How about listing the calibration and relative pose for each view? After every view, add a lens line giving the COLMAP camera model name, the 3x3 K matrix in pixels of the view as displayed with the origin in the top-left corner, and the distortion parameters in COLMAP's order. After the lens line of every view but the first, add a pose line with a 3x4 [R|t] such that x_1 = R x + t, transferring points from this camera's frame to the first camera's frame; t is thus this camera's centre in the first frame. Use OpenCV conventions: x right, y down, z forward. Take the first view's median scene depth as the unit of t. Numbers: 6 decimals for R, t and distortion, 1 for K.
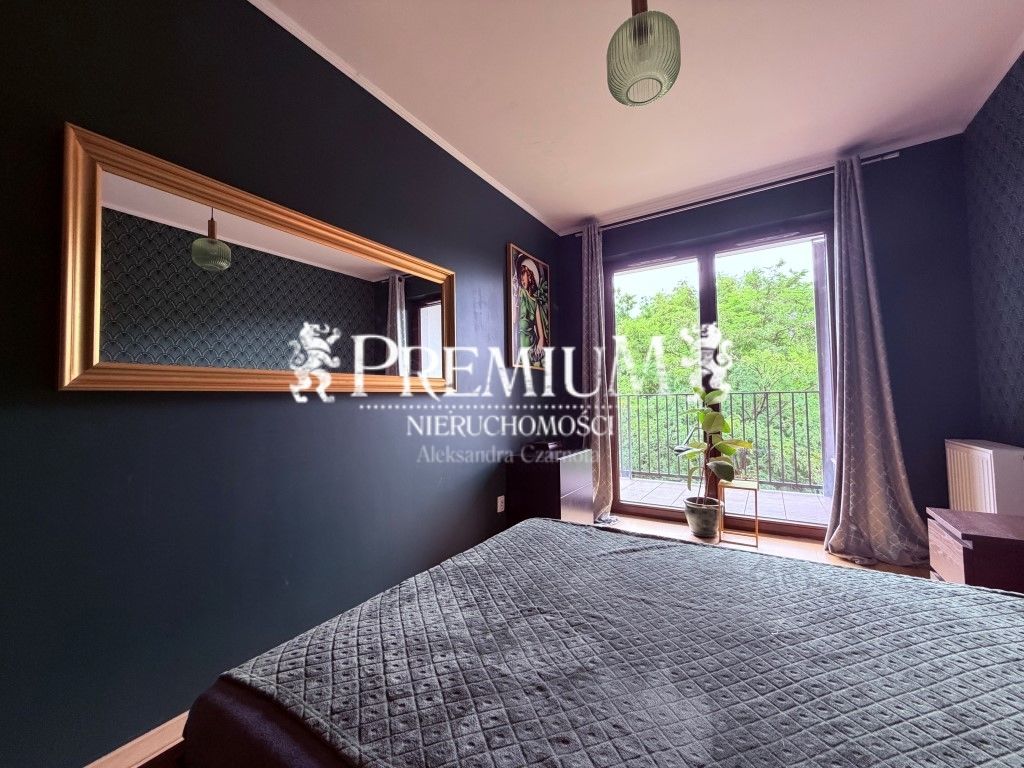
lens RADIAL K [[407.9, 0, 509.2], [0, 407.9, 382.6], [0, 0, 1]] dist [-0.000133, -0.000584]
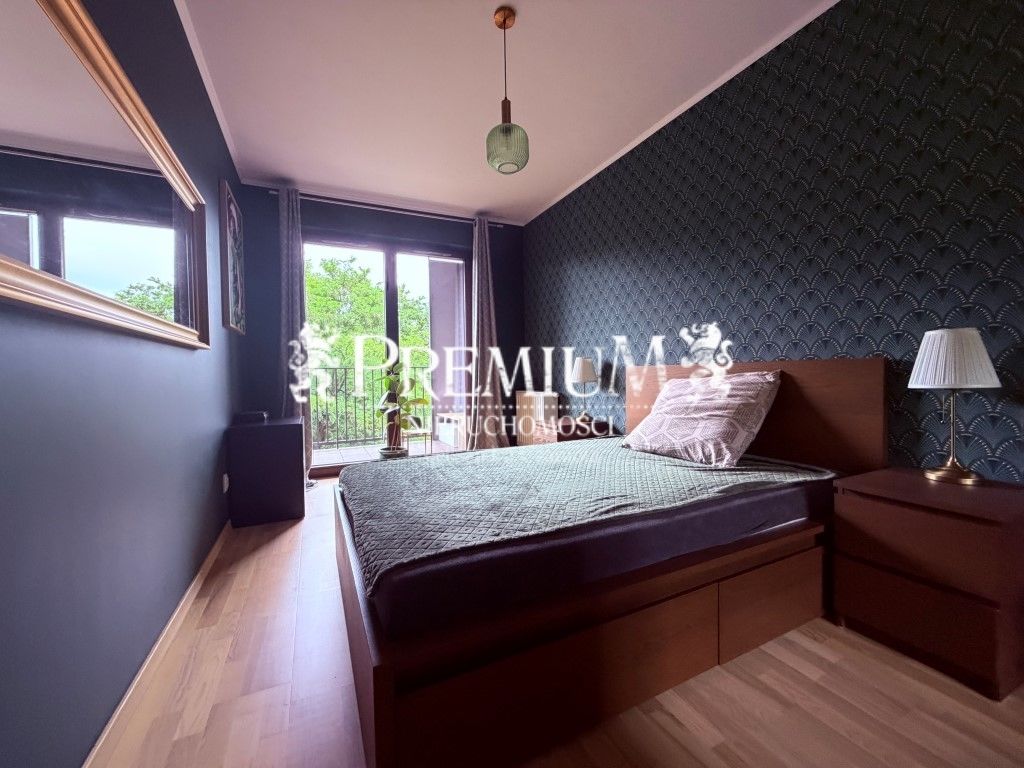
lens RADIAL K [[407.9, 0, 509.2], [0, 407.9, 382.6], [0, 0, 1]] dist [-0.000133, -0.000584]
pose [[0.527549, -0.010422, 0.849461, -0.399703], [-0.027356, 0.999198, 0.029249, 0.037498], [-0.849084, -0.038668, 0.526840, 0.034284]]
